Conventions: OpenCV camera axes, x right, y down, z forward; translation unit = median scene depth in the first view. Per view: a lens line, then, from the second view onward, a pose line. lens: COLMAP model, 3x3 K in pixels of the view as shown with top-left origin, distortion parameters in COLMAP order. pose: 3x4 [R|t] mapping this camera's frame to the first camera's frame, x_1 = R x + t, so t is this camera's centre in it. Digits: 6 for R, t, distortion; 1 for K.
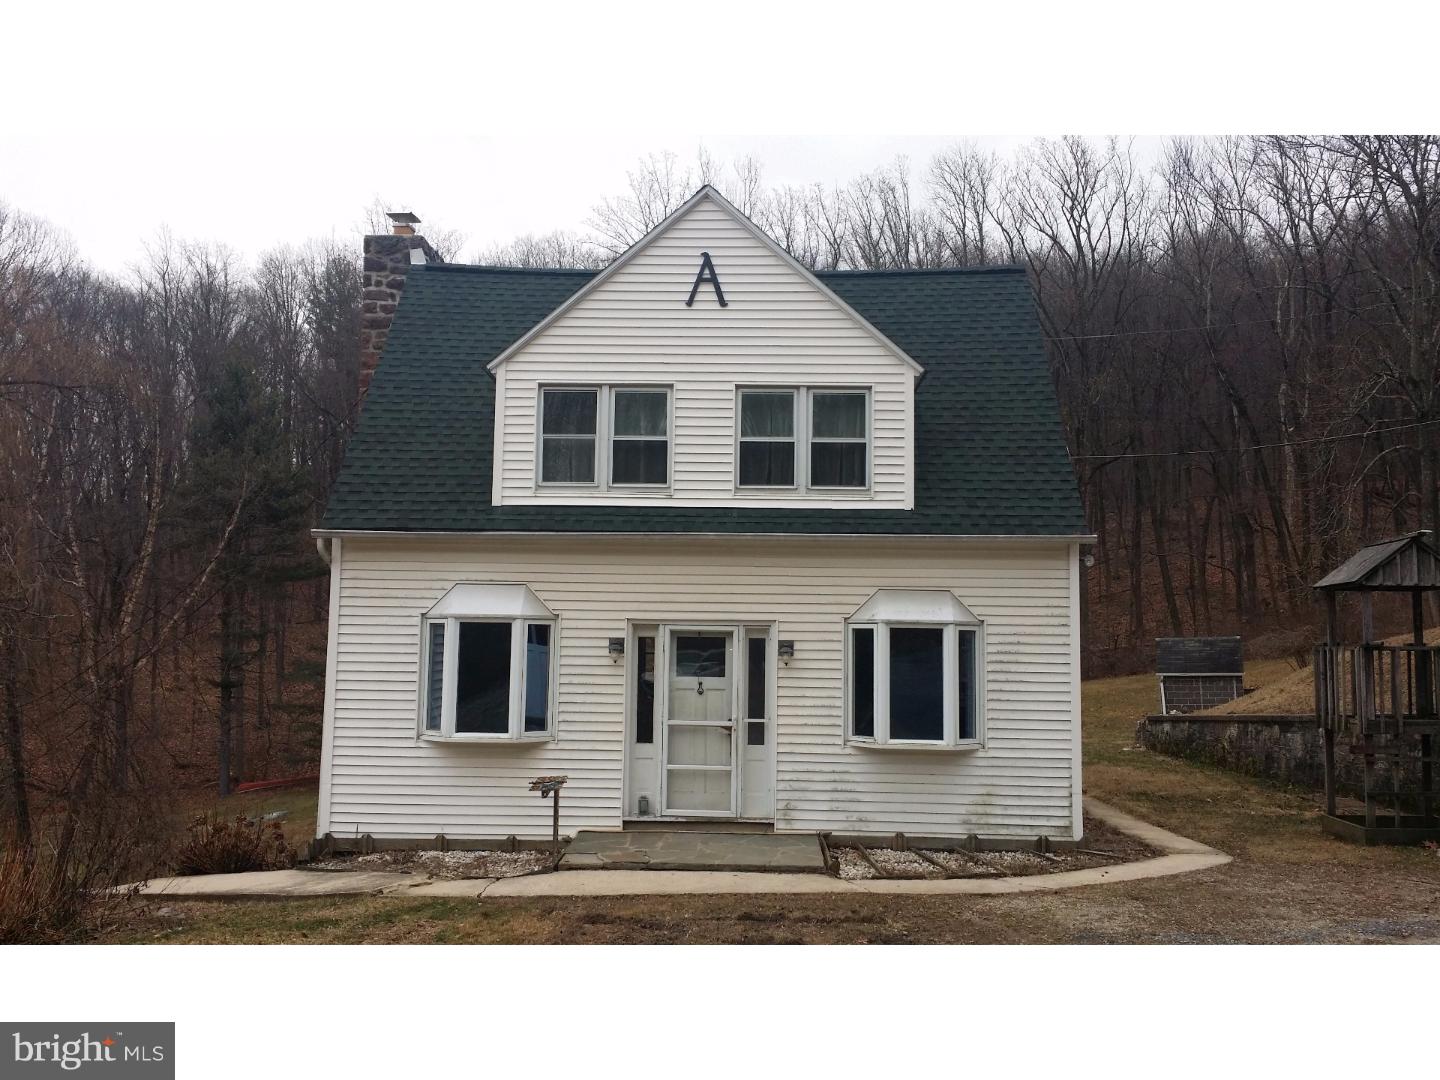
lens RADIAL K [[1315.1, 0, 710.5], [0, 1315.1, 523.8], [0, 0, 1]] dist [0.146607, -0.343450]
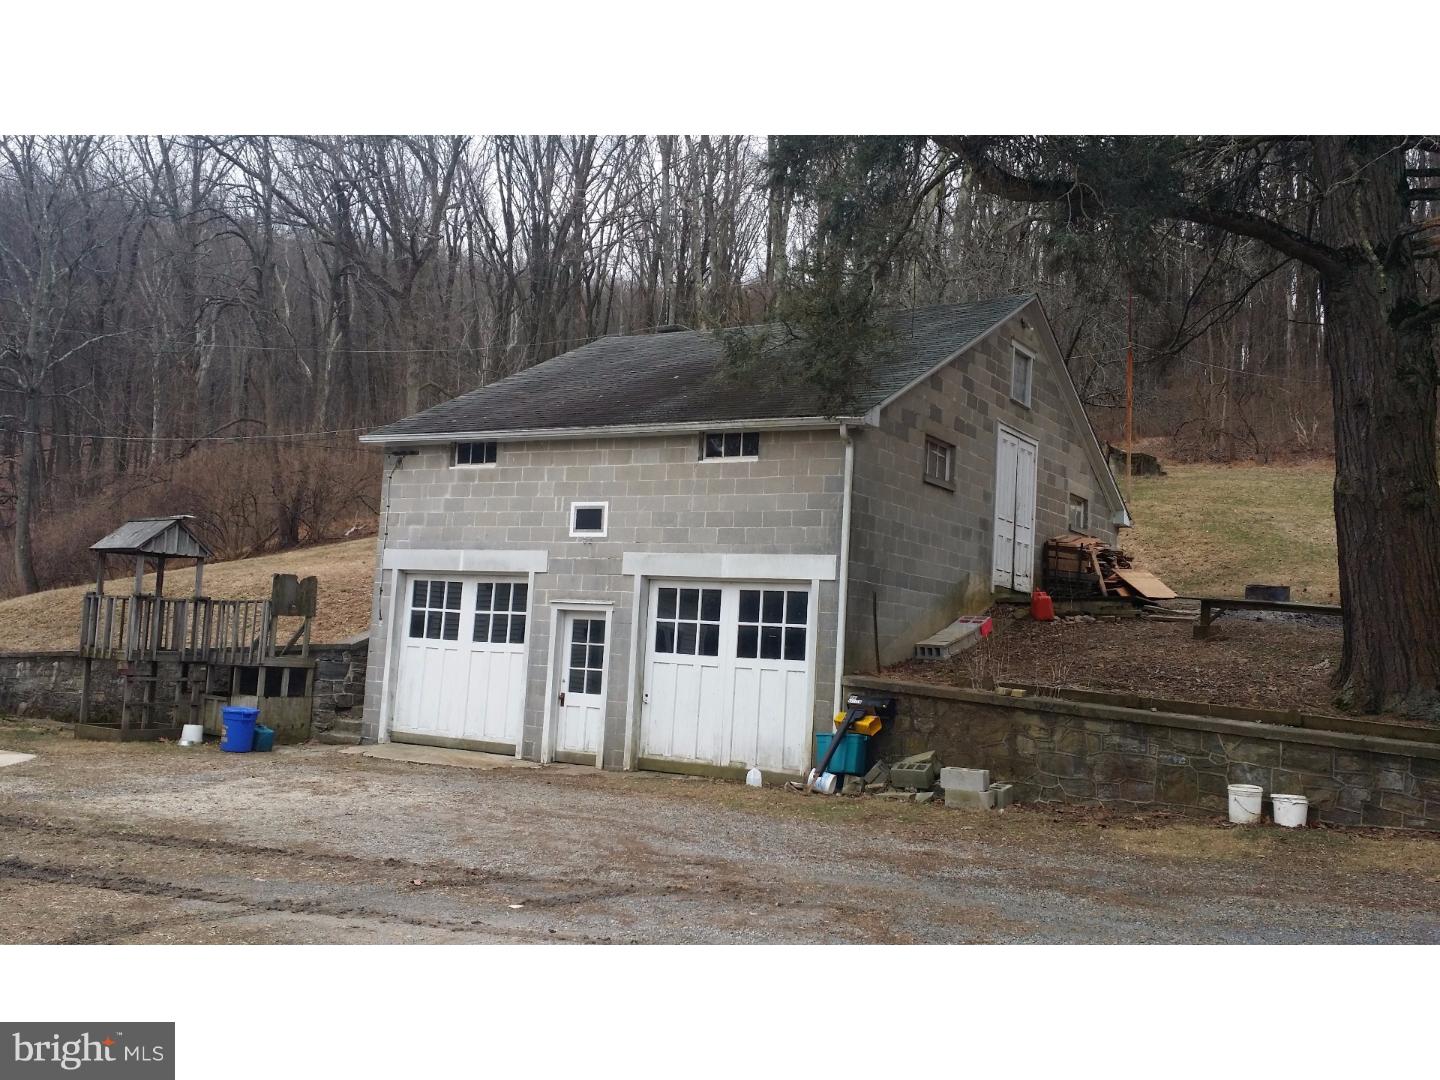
lens RADIAL K [[1315.1, 0, 710.5], [0, 1315.1, 523.8], [0, 0, 1]] dist [0.146607, -0.343450]
pose [[0.512348, 0.095049, 0.853502, -0.363656], [-0.122999, 0.991731, -0.036608, -0.002376], [-0.849924, -0.086224, 0.519802, -0.182188]]
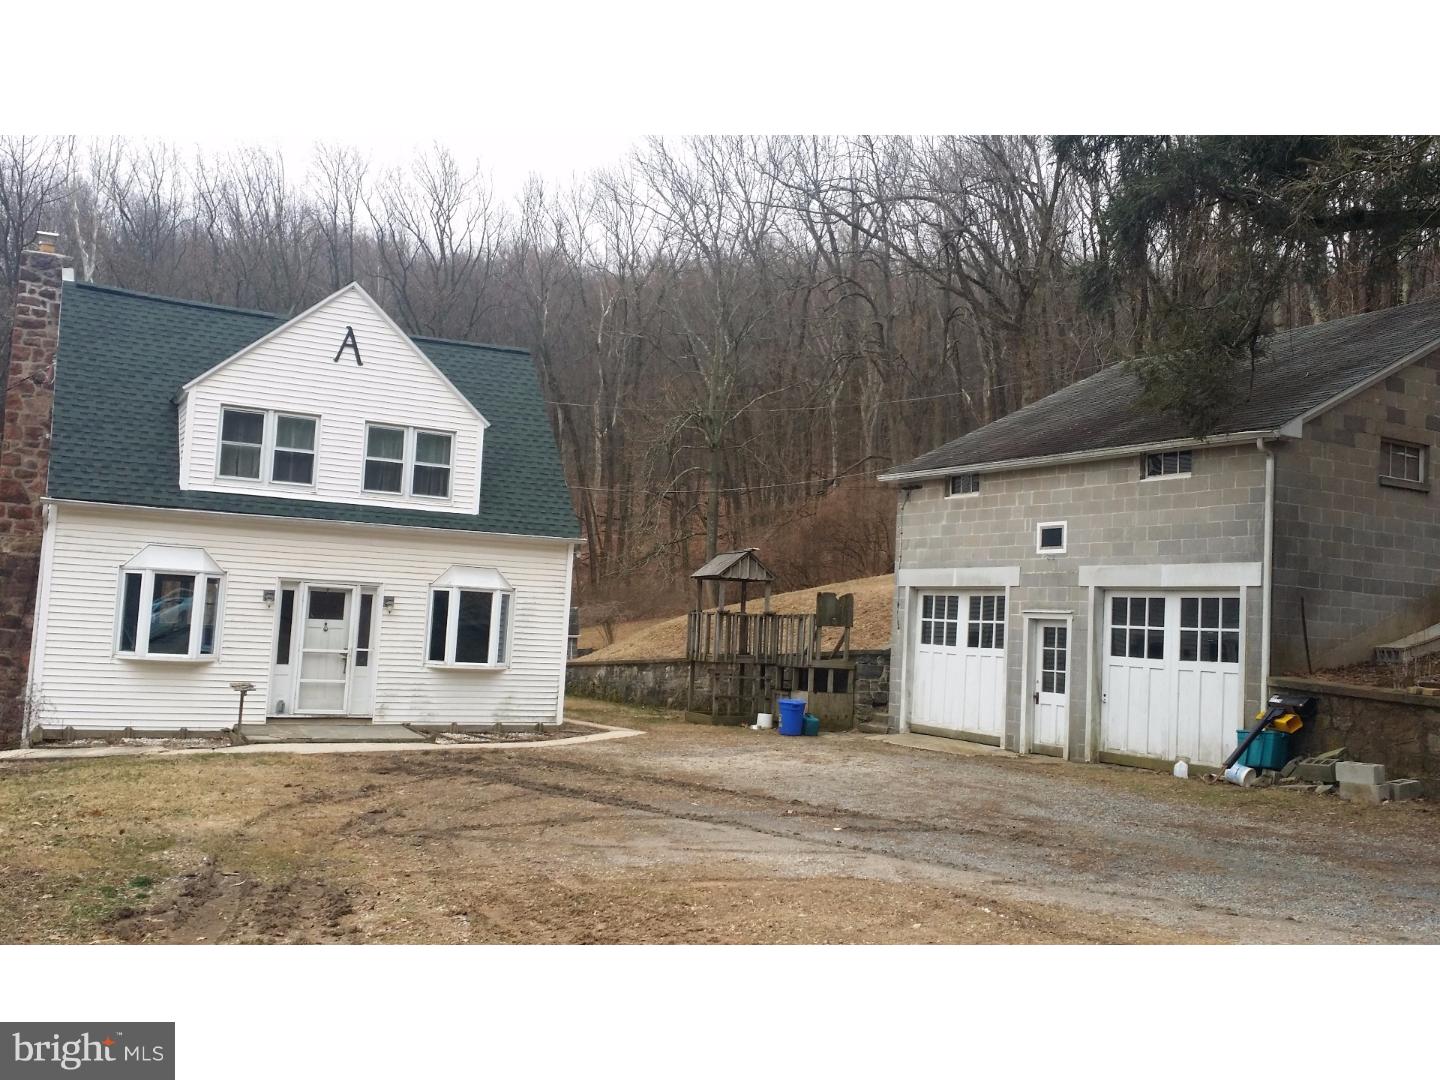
lens RADIAL K [[1315.1, 0, 710.5], [0, 1315.1, 523.8], [0, 0, 1]] dist [0.146607, -0.343450]
pose [[0.867388, 0.068817, 0.492851, -0.367301], [-0.080875, 0.996719, 0.003162, -0.027051], [-0.491016, -0.042602, 0.870108, -0.472346]]
